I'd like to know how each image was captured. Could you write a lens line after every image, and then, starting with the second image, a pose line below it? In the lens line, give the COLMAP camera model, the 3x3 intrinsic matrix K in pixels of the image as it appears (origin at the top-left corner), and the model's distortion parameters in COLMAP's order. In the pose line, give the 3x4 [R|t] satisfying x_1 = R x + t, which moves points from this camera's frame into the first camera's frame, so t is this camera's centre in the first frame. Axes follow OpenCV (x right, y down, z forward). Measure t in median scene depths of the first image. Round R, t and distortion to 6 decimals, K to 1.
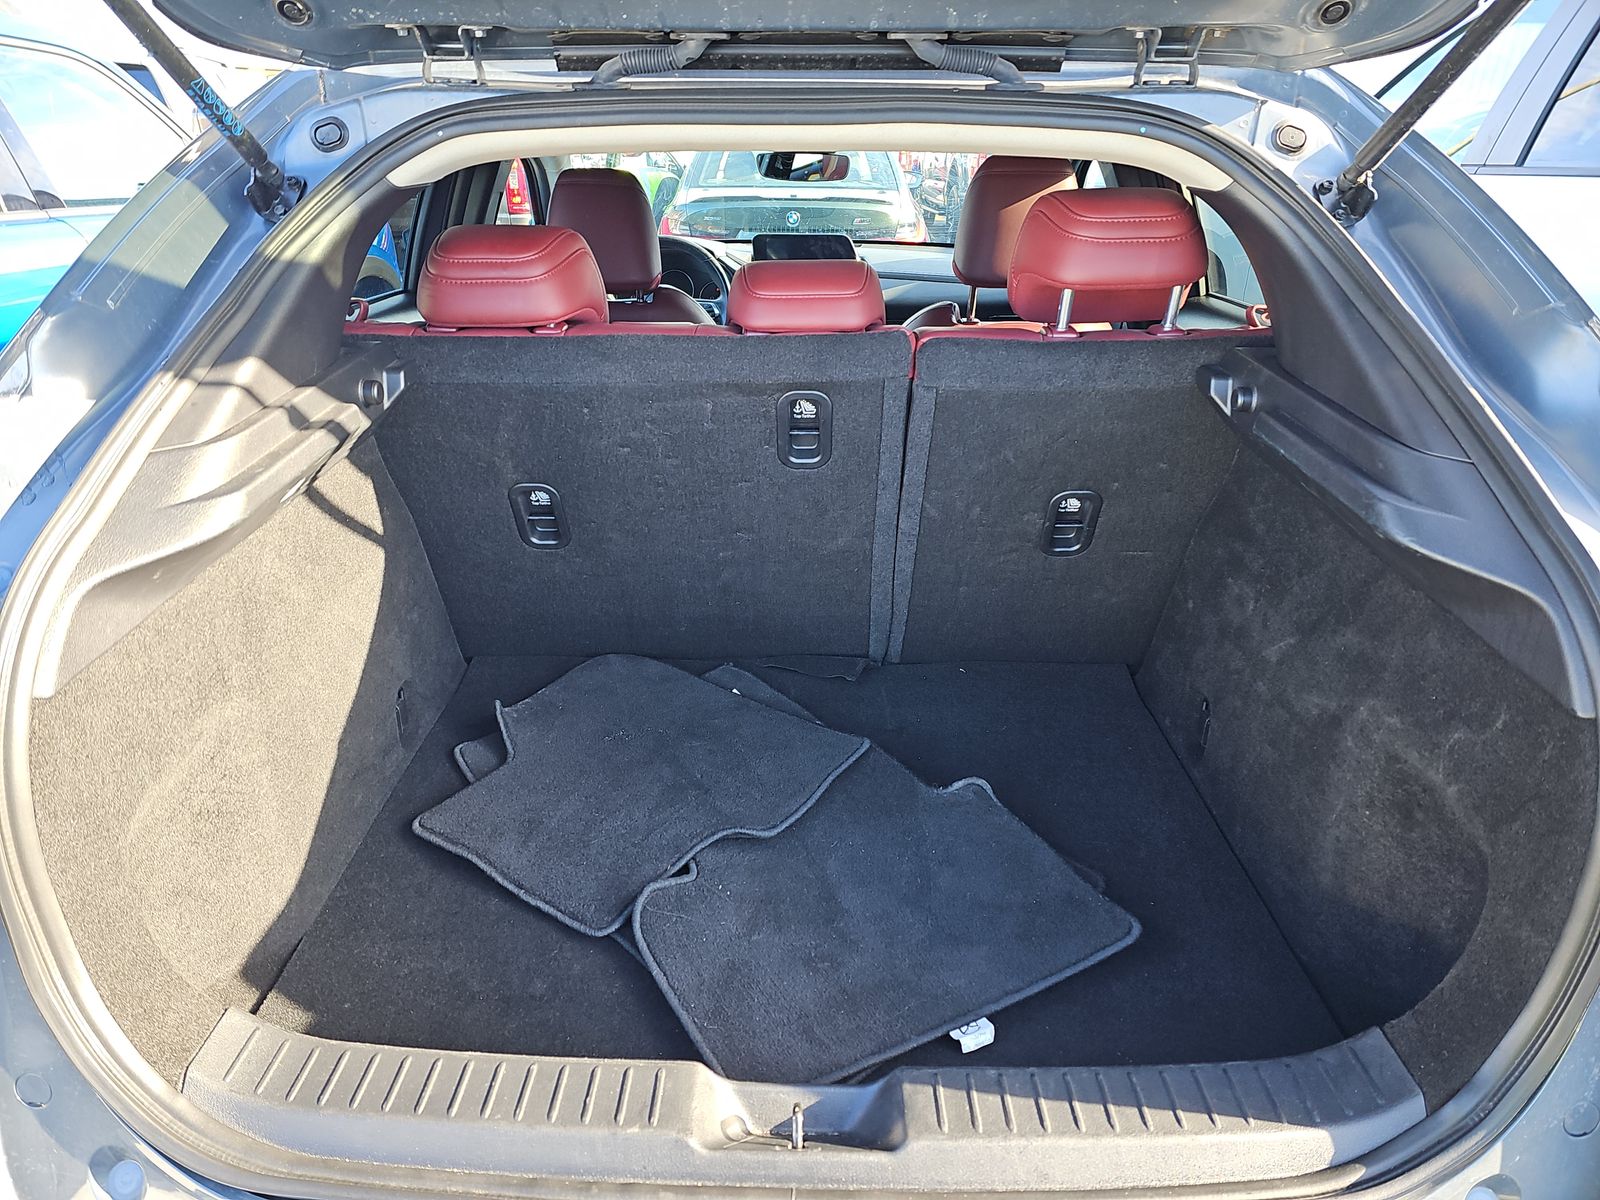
lens RADIAL K [[1030.2, 0, 800.0], [0, 1030.2, 600.0], [0, 0, 1]] dist [0.042160, -0.001170]
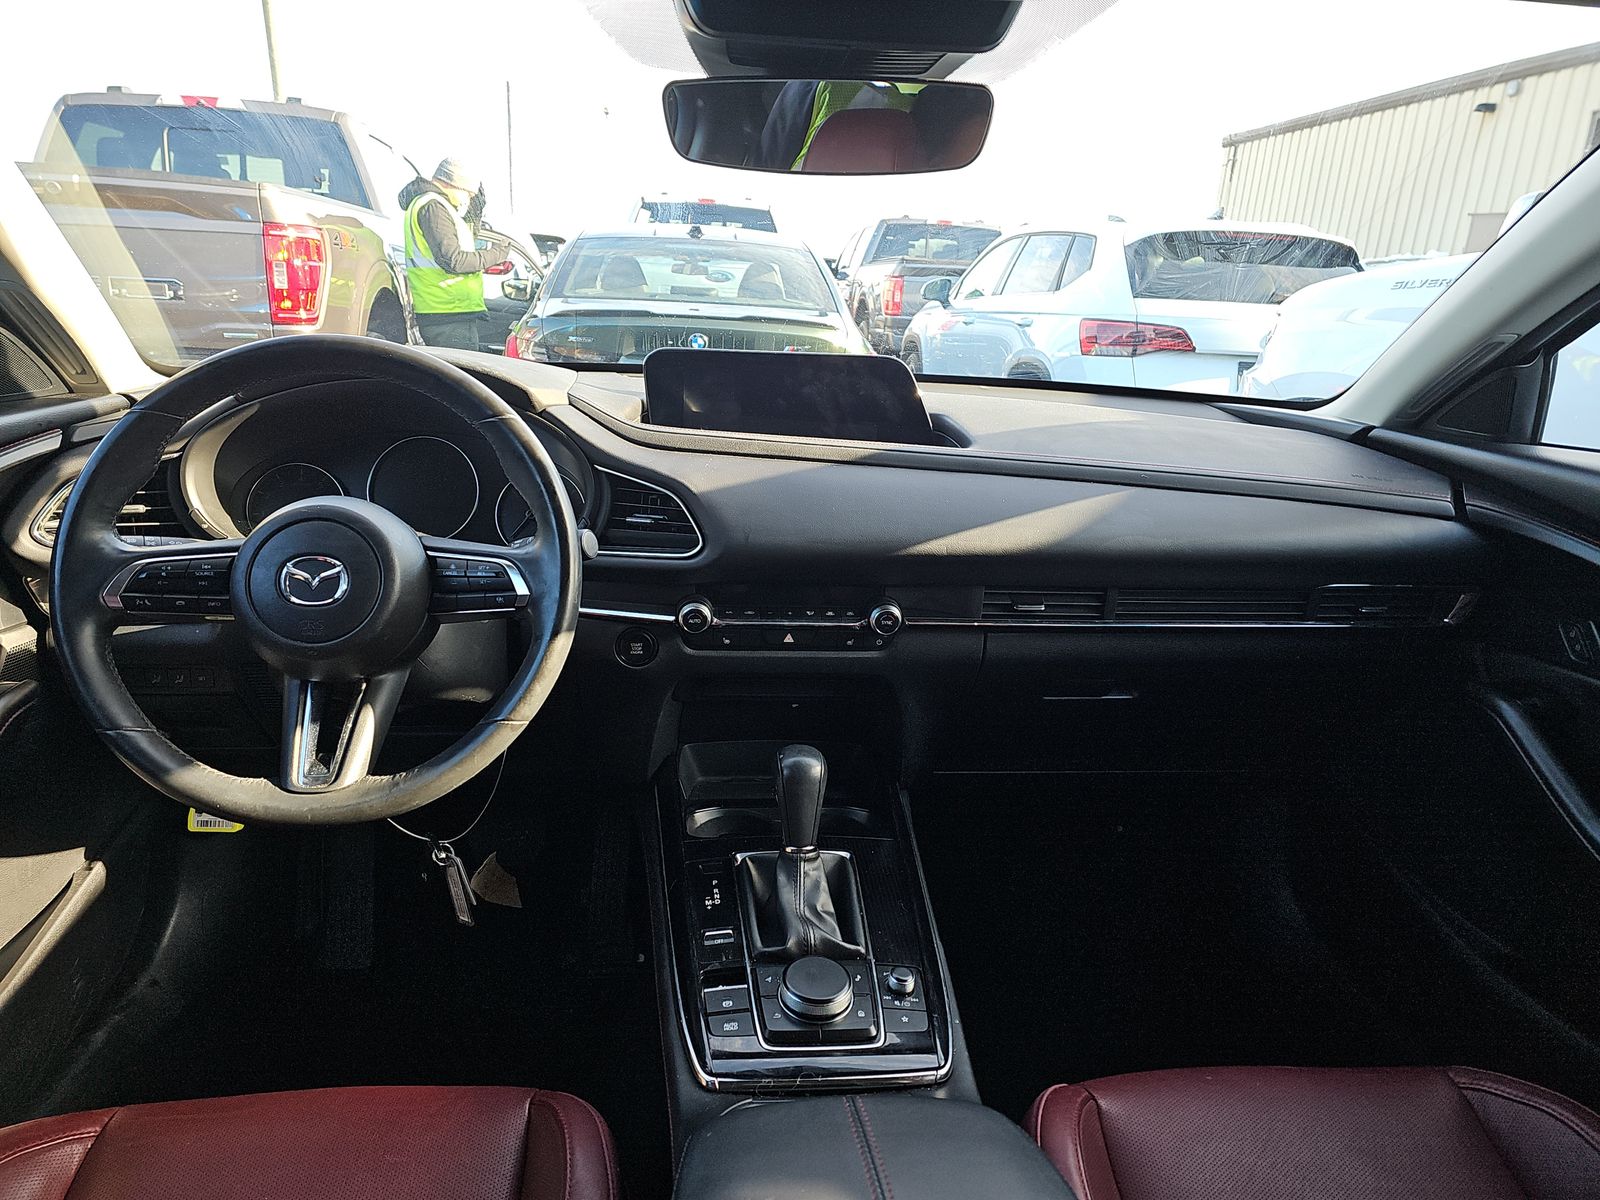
lens RADIAL K [[1030.2, 0, 800.0], [0, 1030.2, 600.0], [0, 0, 1]] dist [0.042160, -0.001170]
pose [[0.993880, 0.005278, 0.110340, -0.027748], [0.008181, 0.992598, -0.121173, -0.196206], [-0.110163, 0.121334, 0.986480, 0.574927]]
